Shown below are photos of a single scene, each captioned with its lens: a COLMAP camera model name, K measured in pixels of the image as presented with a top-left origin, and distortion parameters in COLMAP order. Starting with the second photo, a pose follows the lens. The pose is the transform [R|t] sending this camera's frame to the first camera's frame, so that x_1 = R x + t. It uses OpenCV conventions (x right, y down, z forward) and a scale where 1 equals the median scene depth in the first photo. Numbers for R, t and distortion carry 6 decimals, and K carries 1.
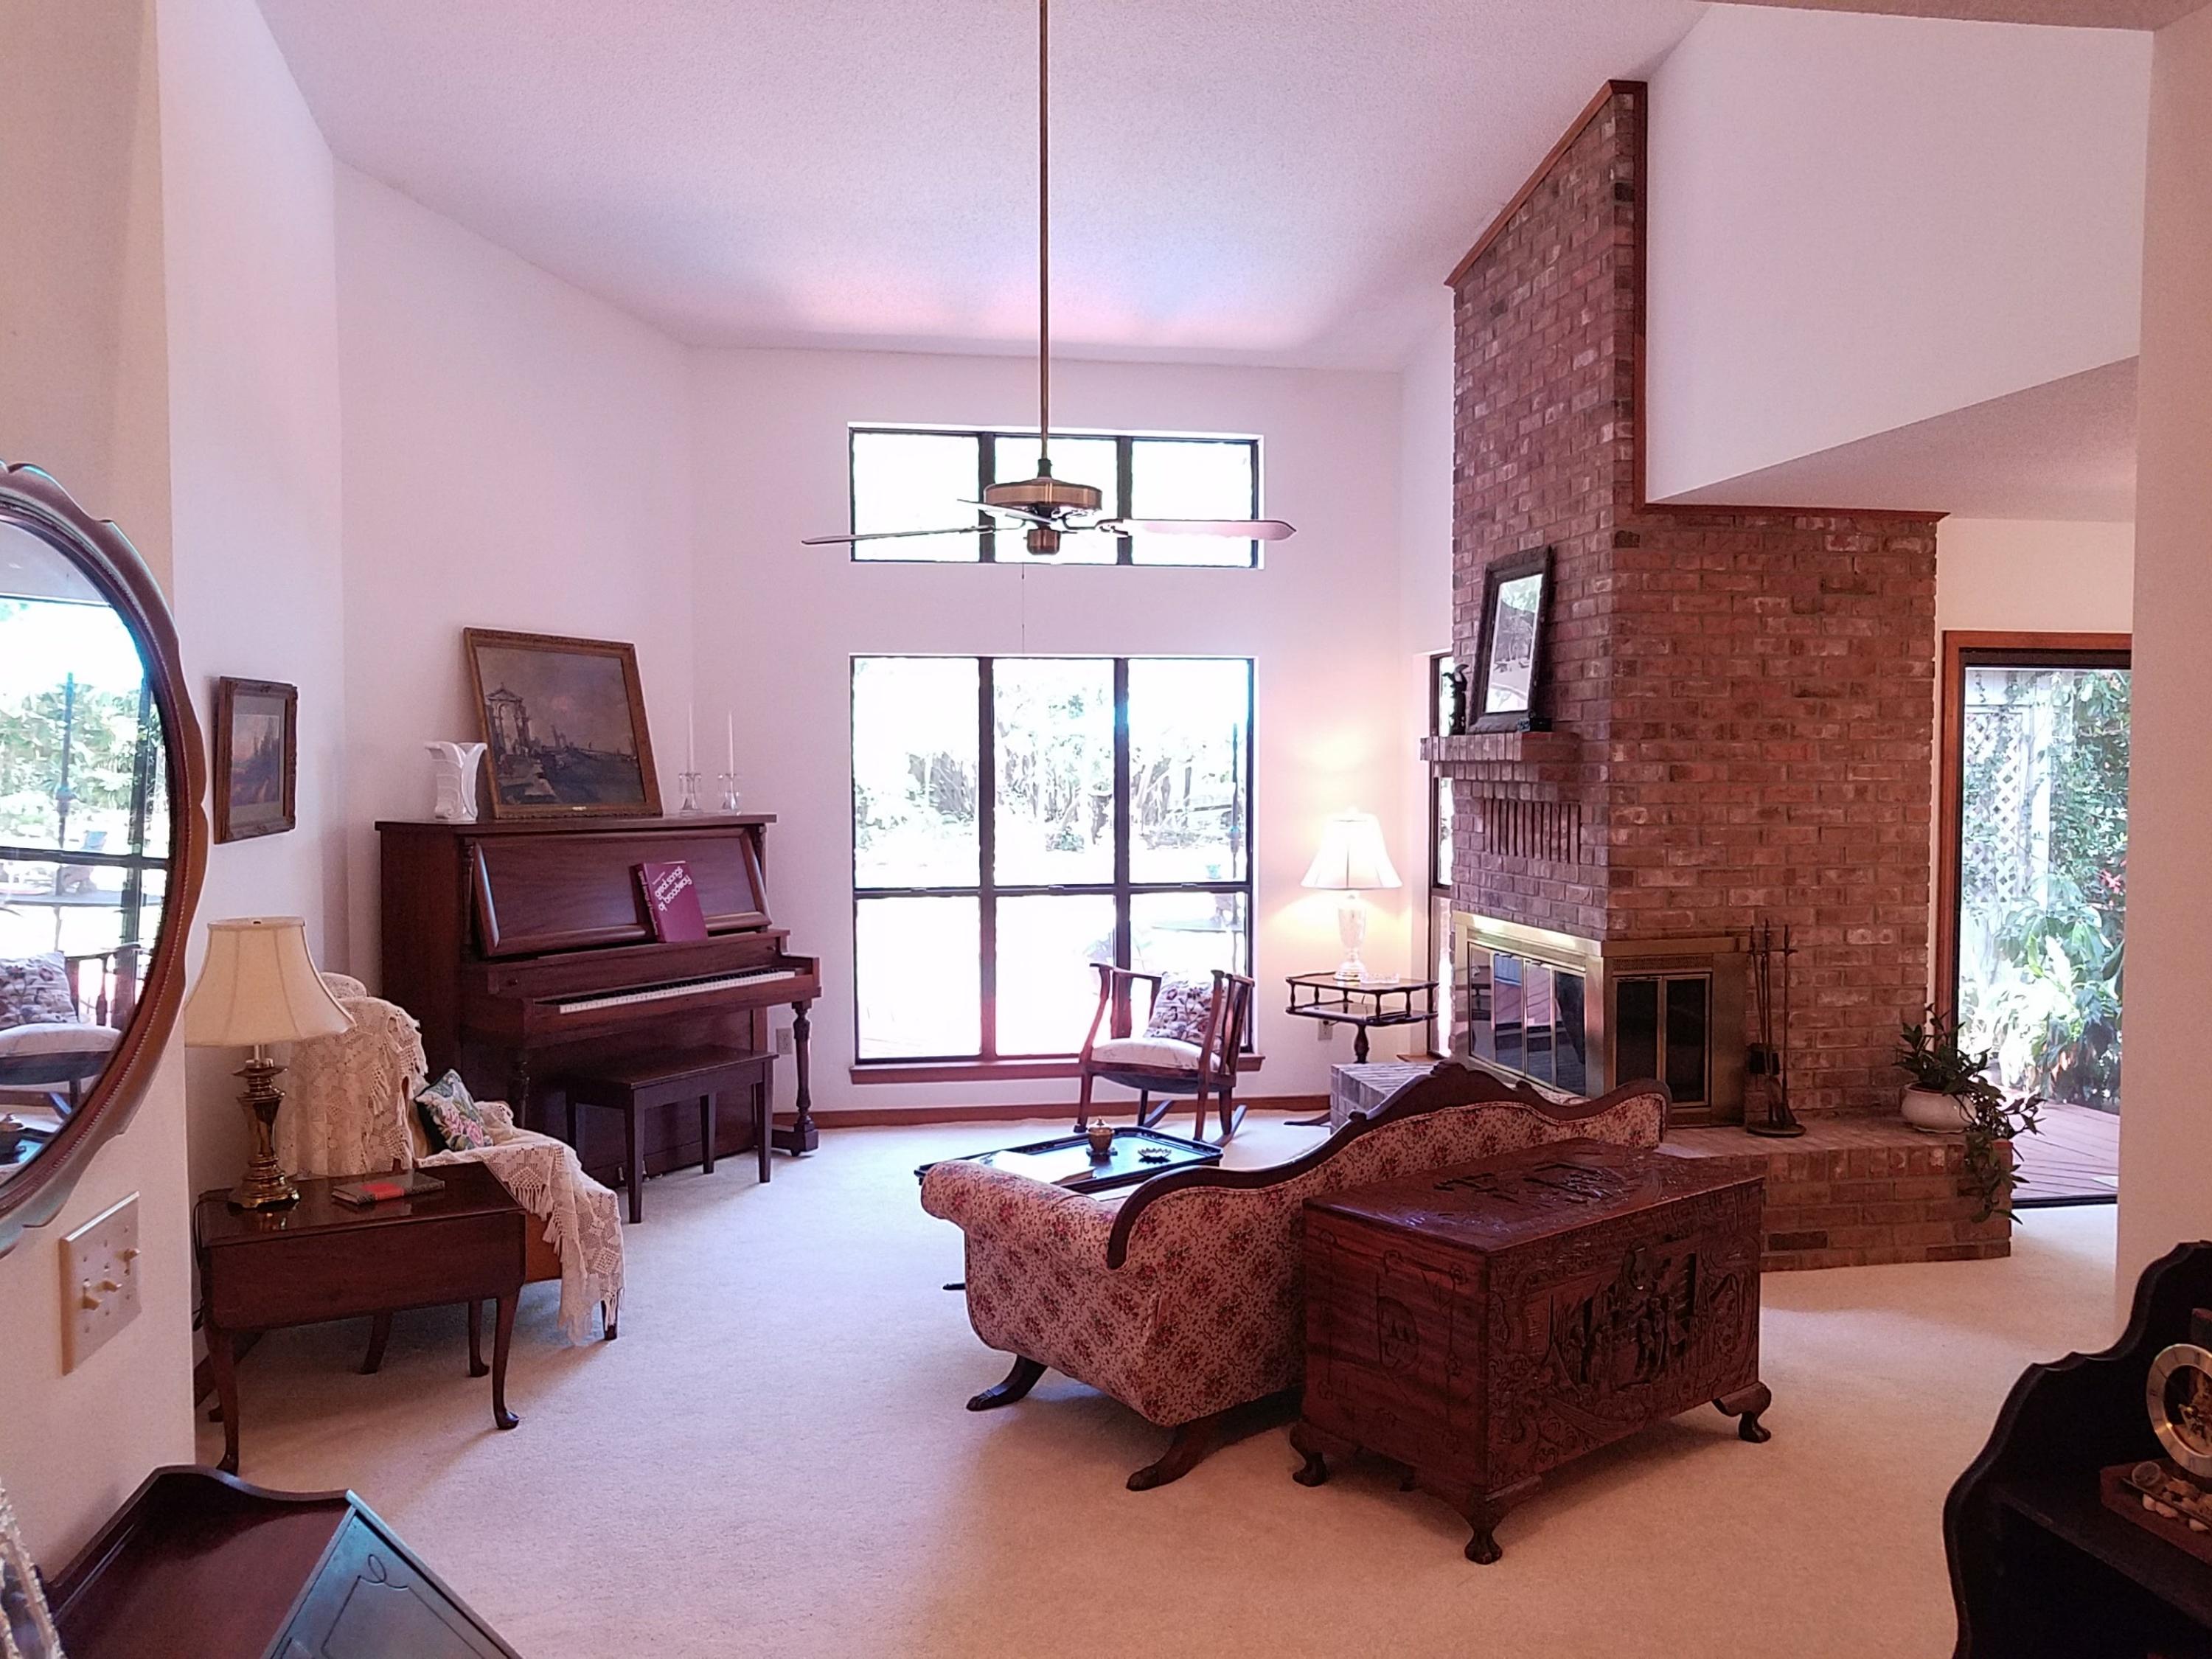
lens RADIAL K [[1728.1, 0, 1088.6], [0, 1728.1, 849.2], [0, 0, 1]] dist [-0.012358, 0.017739]
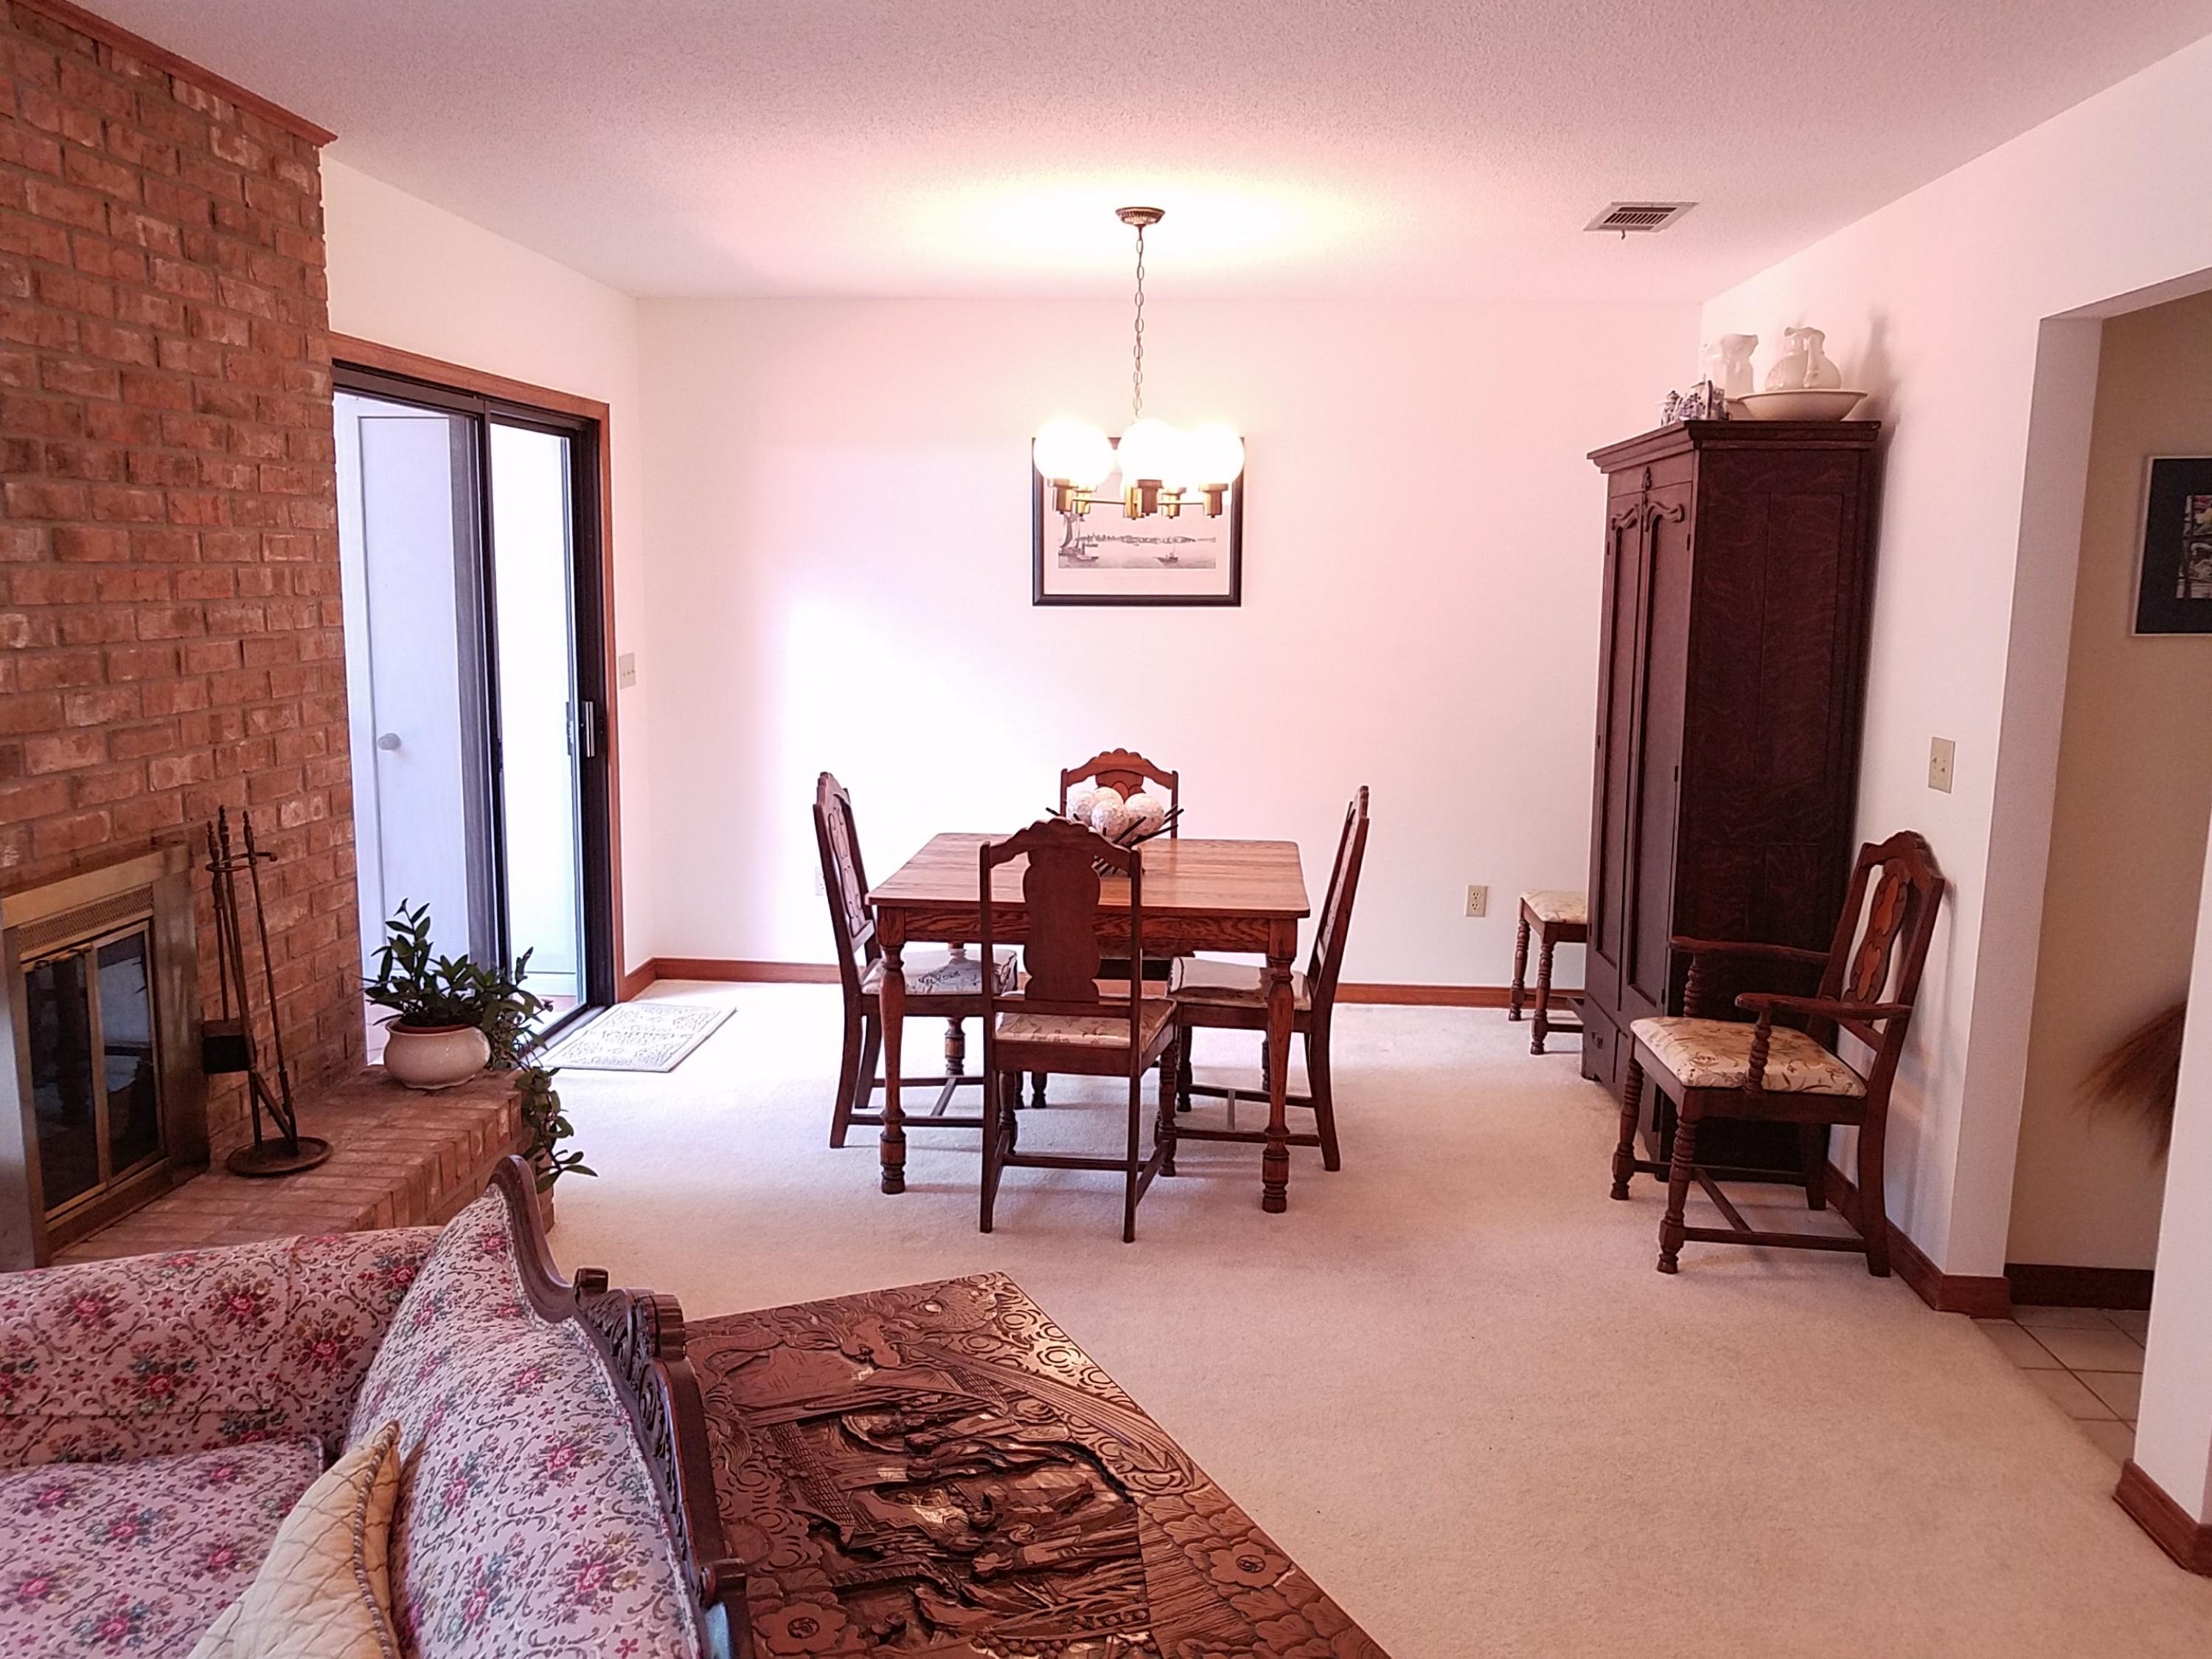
lens RADIAL K [[1728.1, 0, 1081.0], [0, 1728.1, 842.5], [0, 0, 1]] dist [-0.012358, 0.017739]
pose [[0.245623, -0.149804, 0.957720, -0.083446], [0.031133, 0.988696, 0.146664, -0.022170], [-0.968865, -0.006208, 0.247511, 0.576127]]
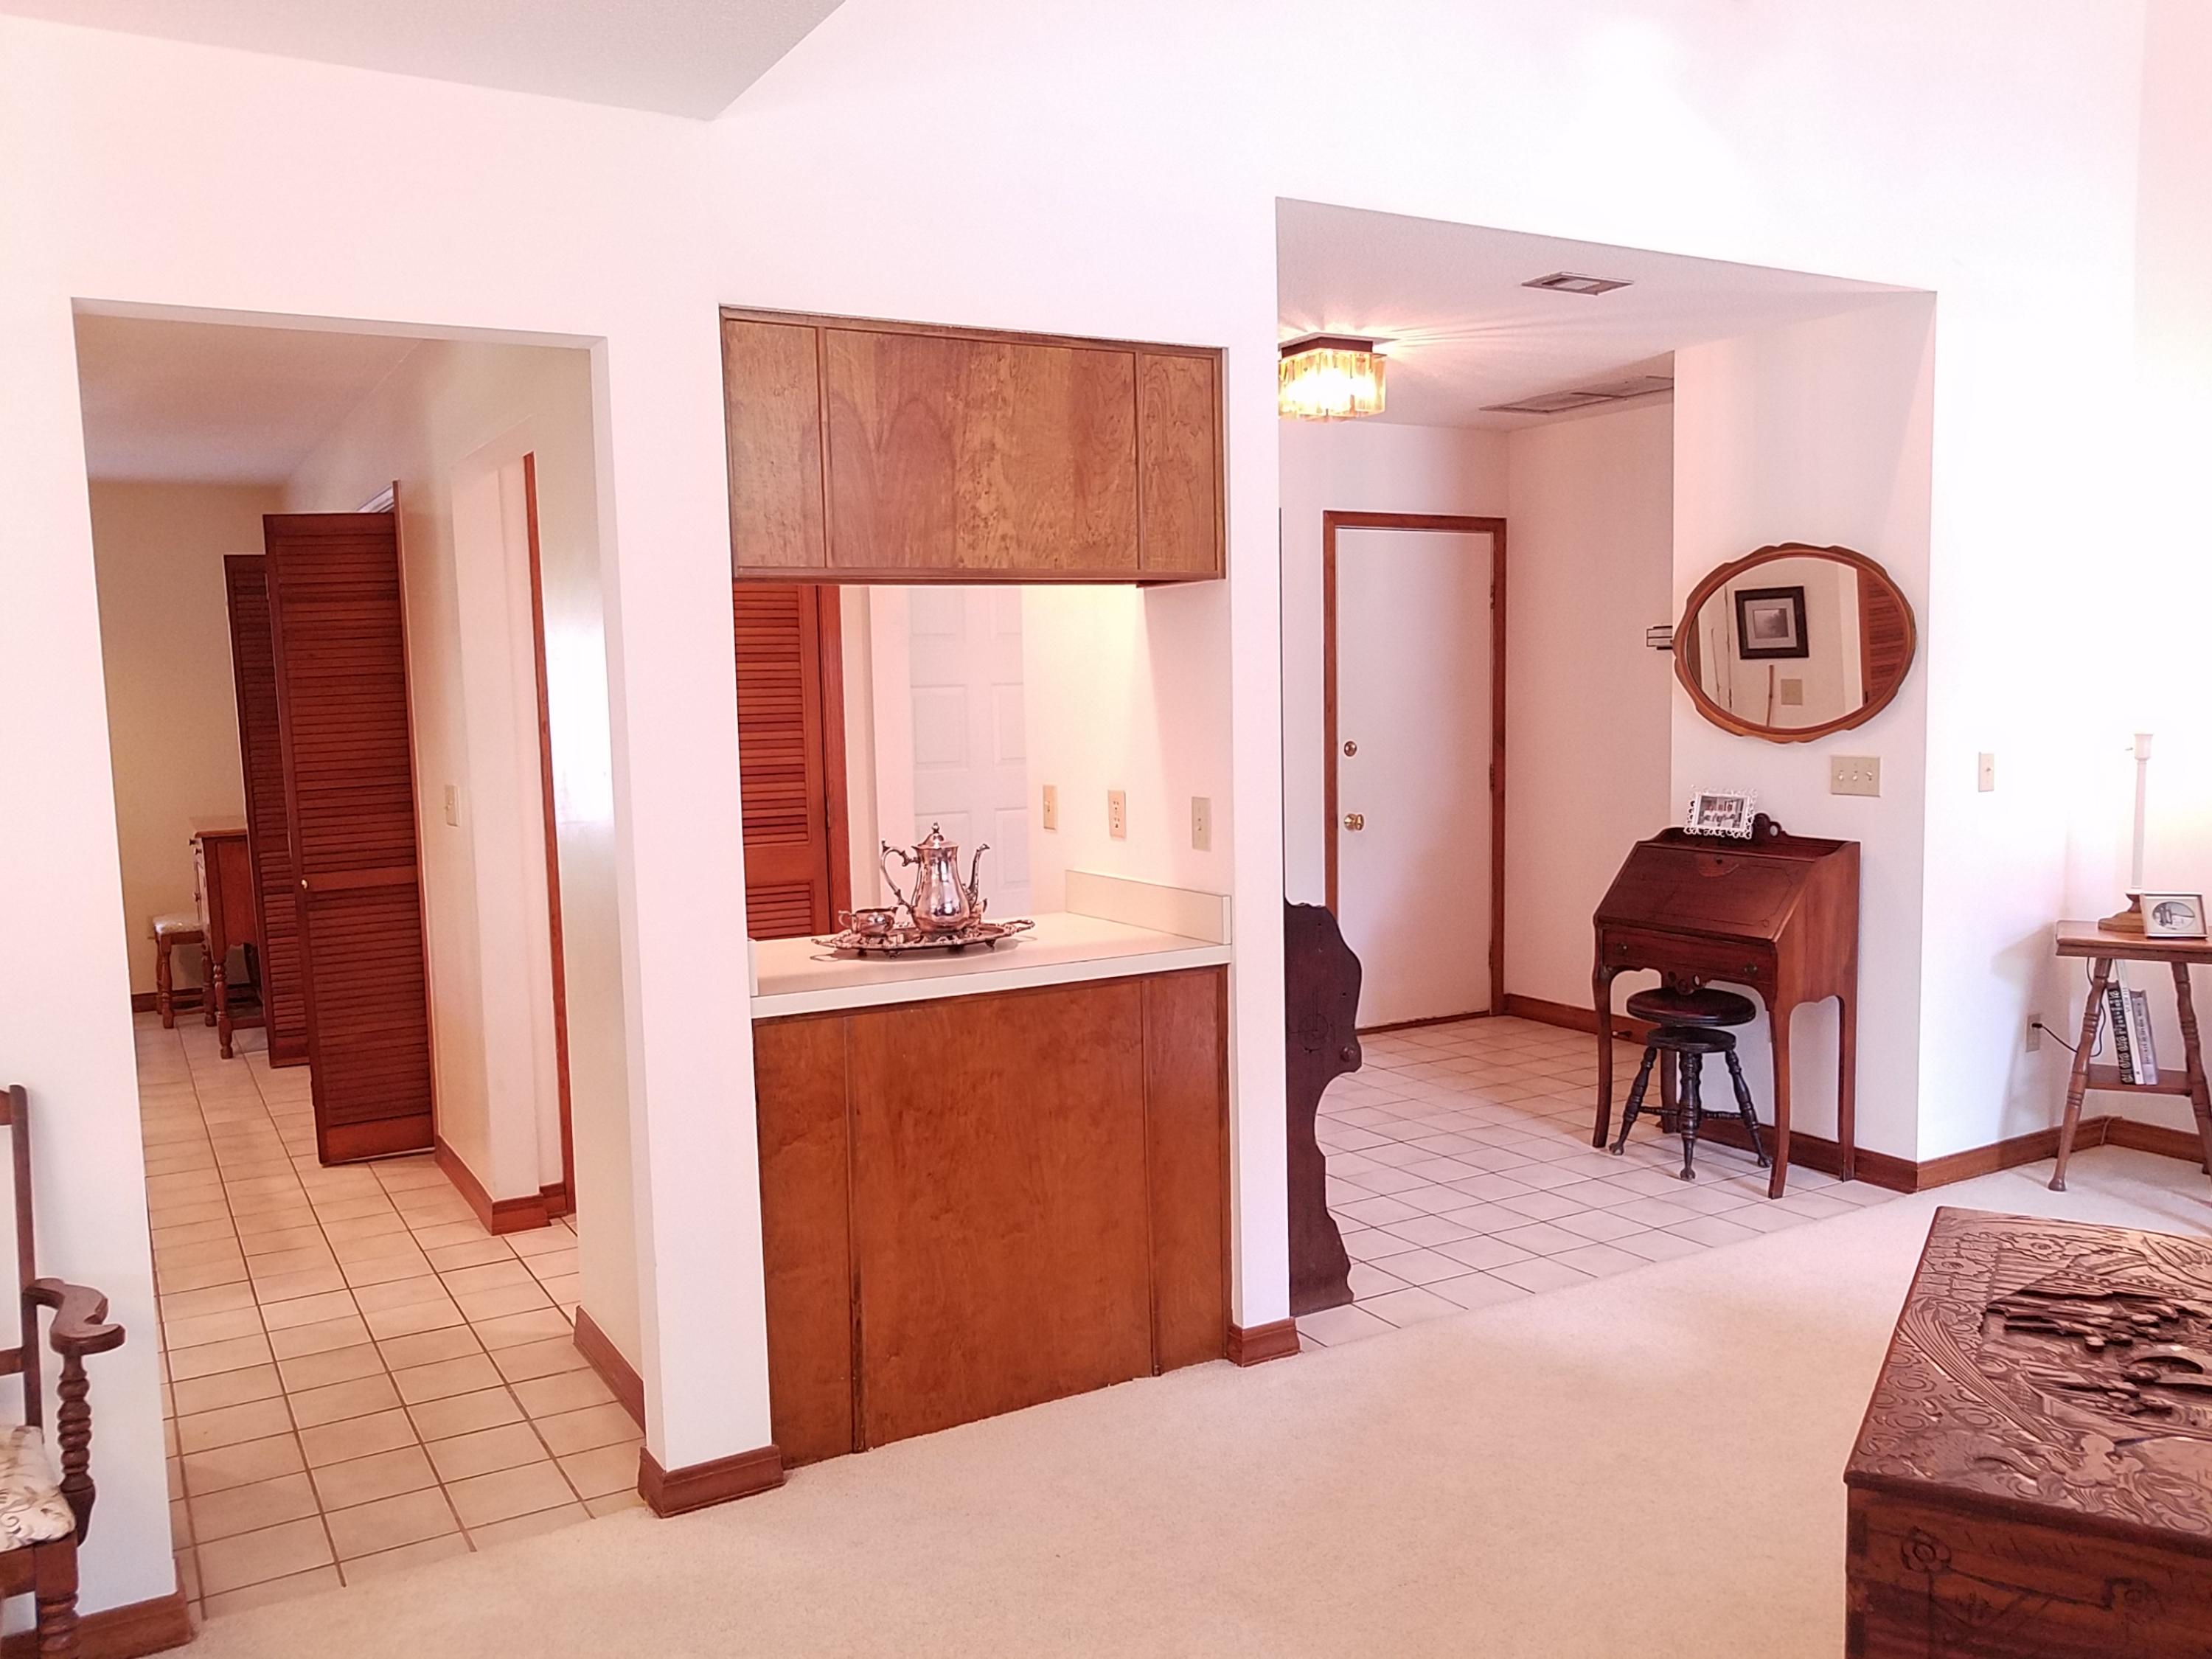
lens RADIAL K [[1728.1, 0, 1090.0], [0, 1728.1, 839.5], [0, 0, 1]] dist [-0.012358, 0.017739]
pose [[-0.938005, 0.054795, -0.342262, 0.494454], [0.007146, 0.990273, 0.138957, -0.025074], [0.346547, 0.127896, -0.929273, 0.911973]]
